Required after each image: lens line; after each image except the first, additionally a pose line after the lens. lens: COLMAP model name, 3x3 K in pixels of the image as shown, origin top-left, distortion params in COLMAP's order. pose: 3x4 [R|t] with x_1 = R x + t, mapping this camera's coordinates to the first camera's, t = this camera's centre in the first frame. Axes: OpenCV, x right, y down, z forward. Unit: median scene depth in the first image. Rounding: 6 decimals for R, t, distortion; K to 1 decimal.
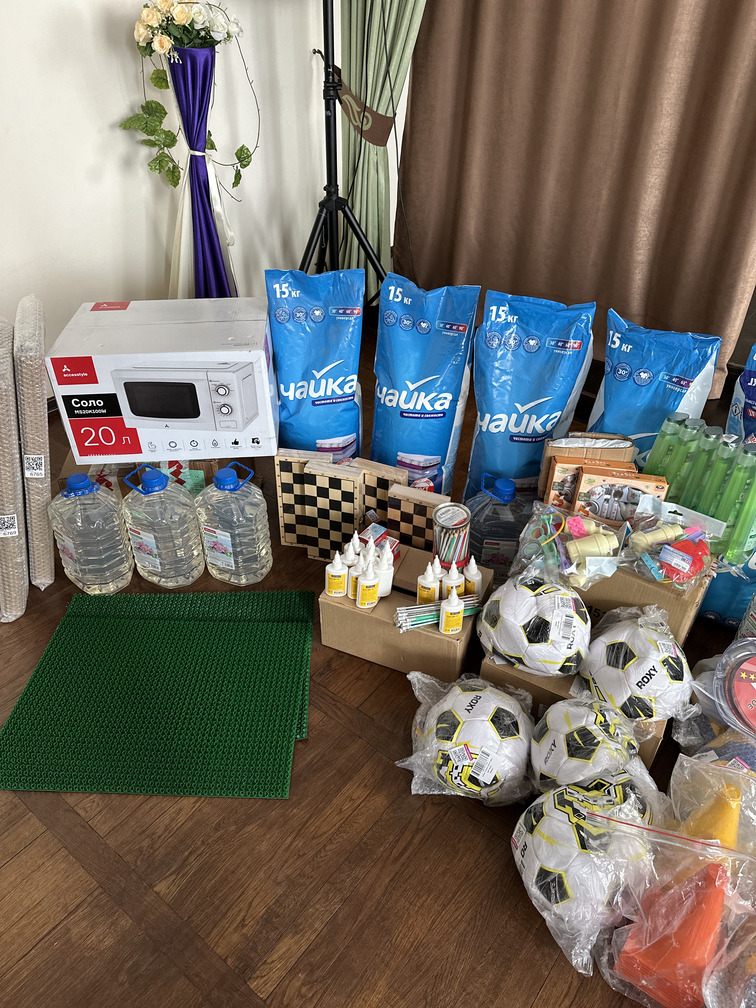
lens RADIAL K [[700.4, 0, 383.5], [0, 700.4, 515.4], [0, 0, 1]] dist [0.097185, -0.129378]
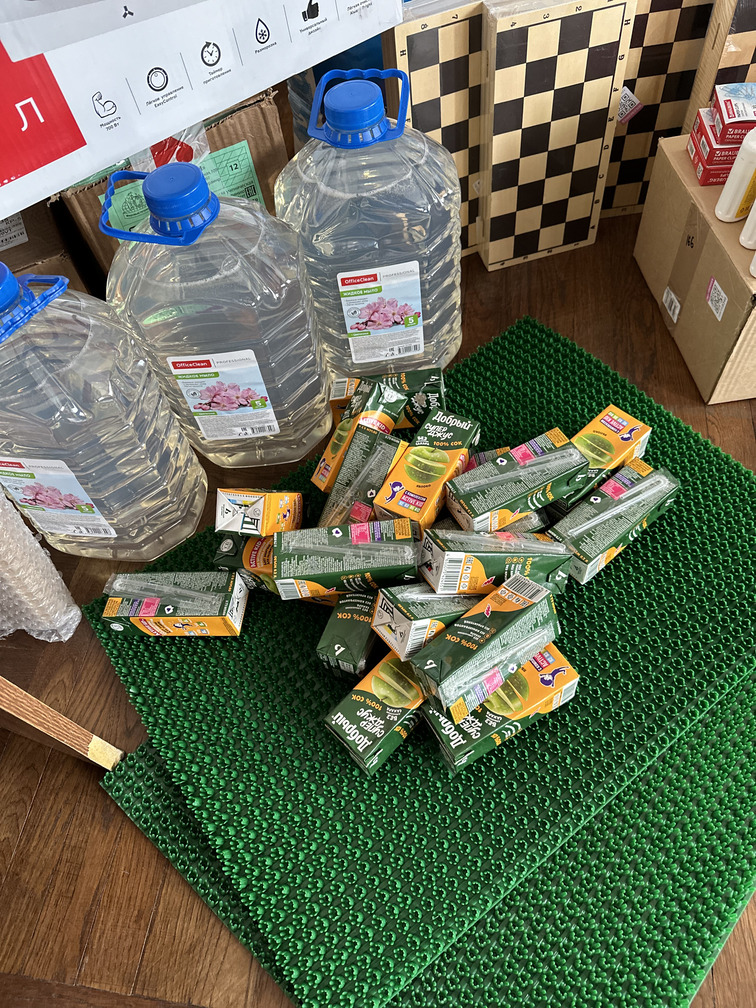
lens RADIAL K [[707.4, 0, 375.4], [0, 707.4, 502.9], [0, 0, 1]] dist [0.102584, -0.129233]
pose [[0.861378, -0.477228, 0.174016, -0.363382], [0.393096, 0.843225, 0.366669, -0.015713], [-0.321719, -0.247436, 0.913932, 0.602417]]
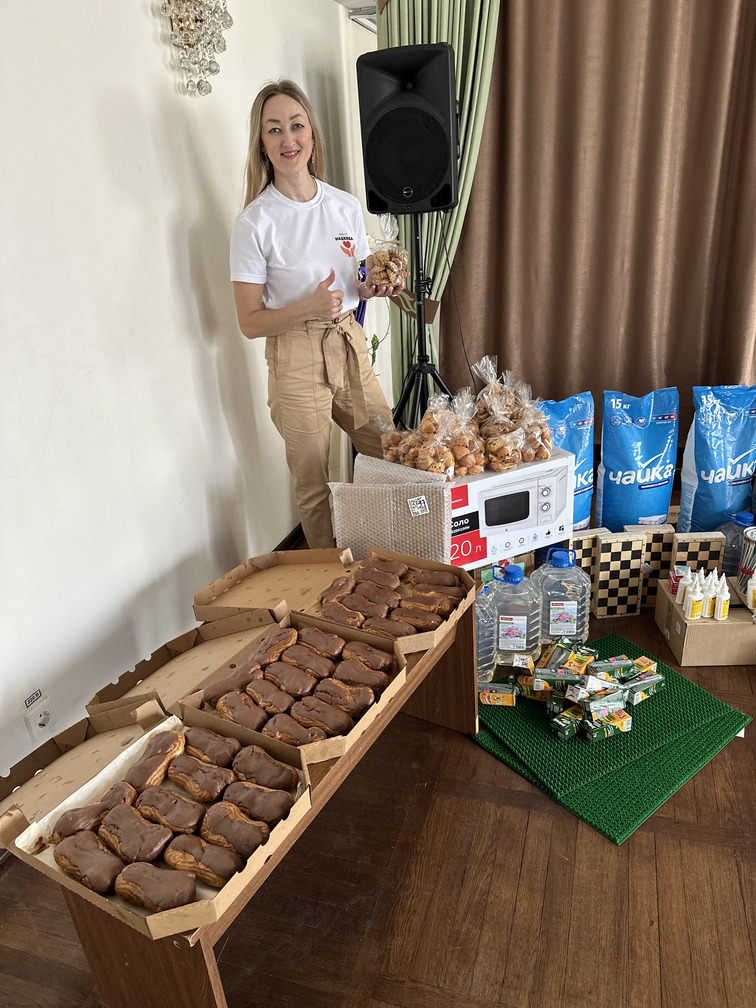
lens RADIAL K [[707.4, 0, 375.4], [0, 707.4, 502.9], [0, 0, 1]] dist [0.102584, -0.129233]
pose [[0.937195, -0.208574, 0.279577, -0.849059], [0.268612, 0.942886, -0.197014, 0.013932], [-0.222517, 0.259738, 0.939693, -0.143553]]
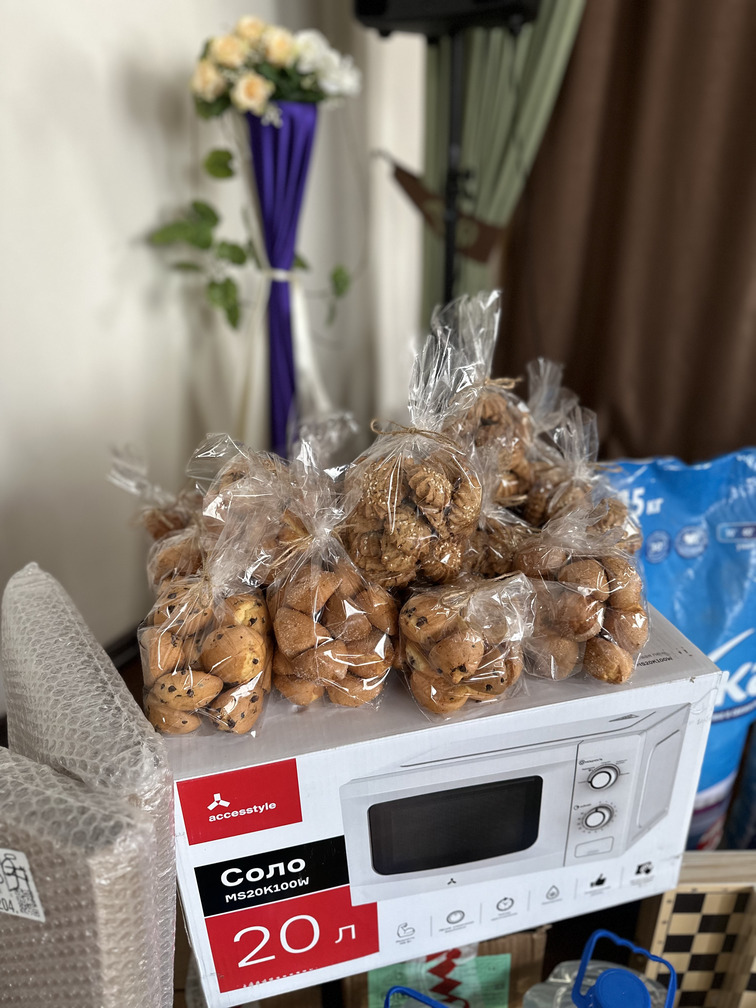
lens RADIAL K [[707.4, 0, 375.4], [0, 707.4, 502.9], [0, 0, 1]] dist [0.102584, -0.129233]
pose [[0.988582, -0.091078, 0.120042, -0.367439], [0.112845, 0.975424, -0.189245, -0.251553], [-0.099856, 0.200631, 0.974565, 0.570025]]
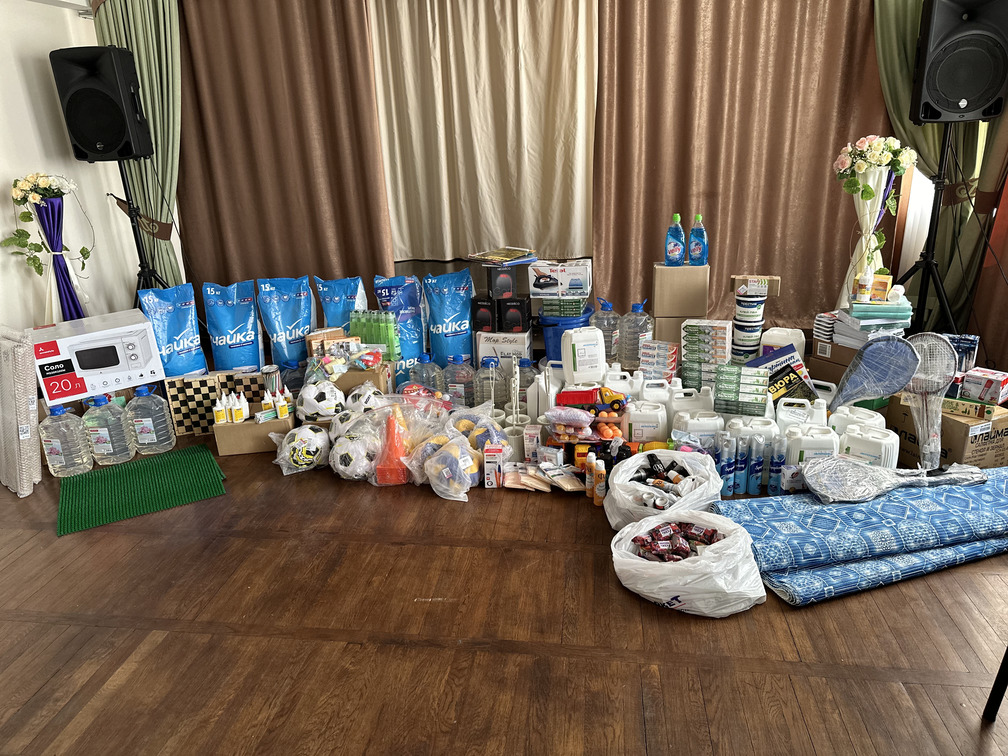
lens RADIAL K [[707.4, 0, 483.2], [0, 707.4, 382.7], [0, 0, 1]] dist [0.102584, -0.129233]
pose [[0.877732, -0.223416, 0.423877, -0.227967], [0.336966, 0.916741, -0.214569, 0.629576], [-0.340647, 0.331166, 0.879937, -0.979678]]
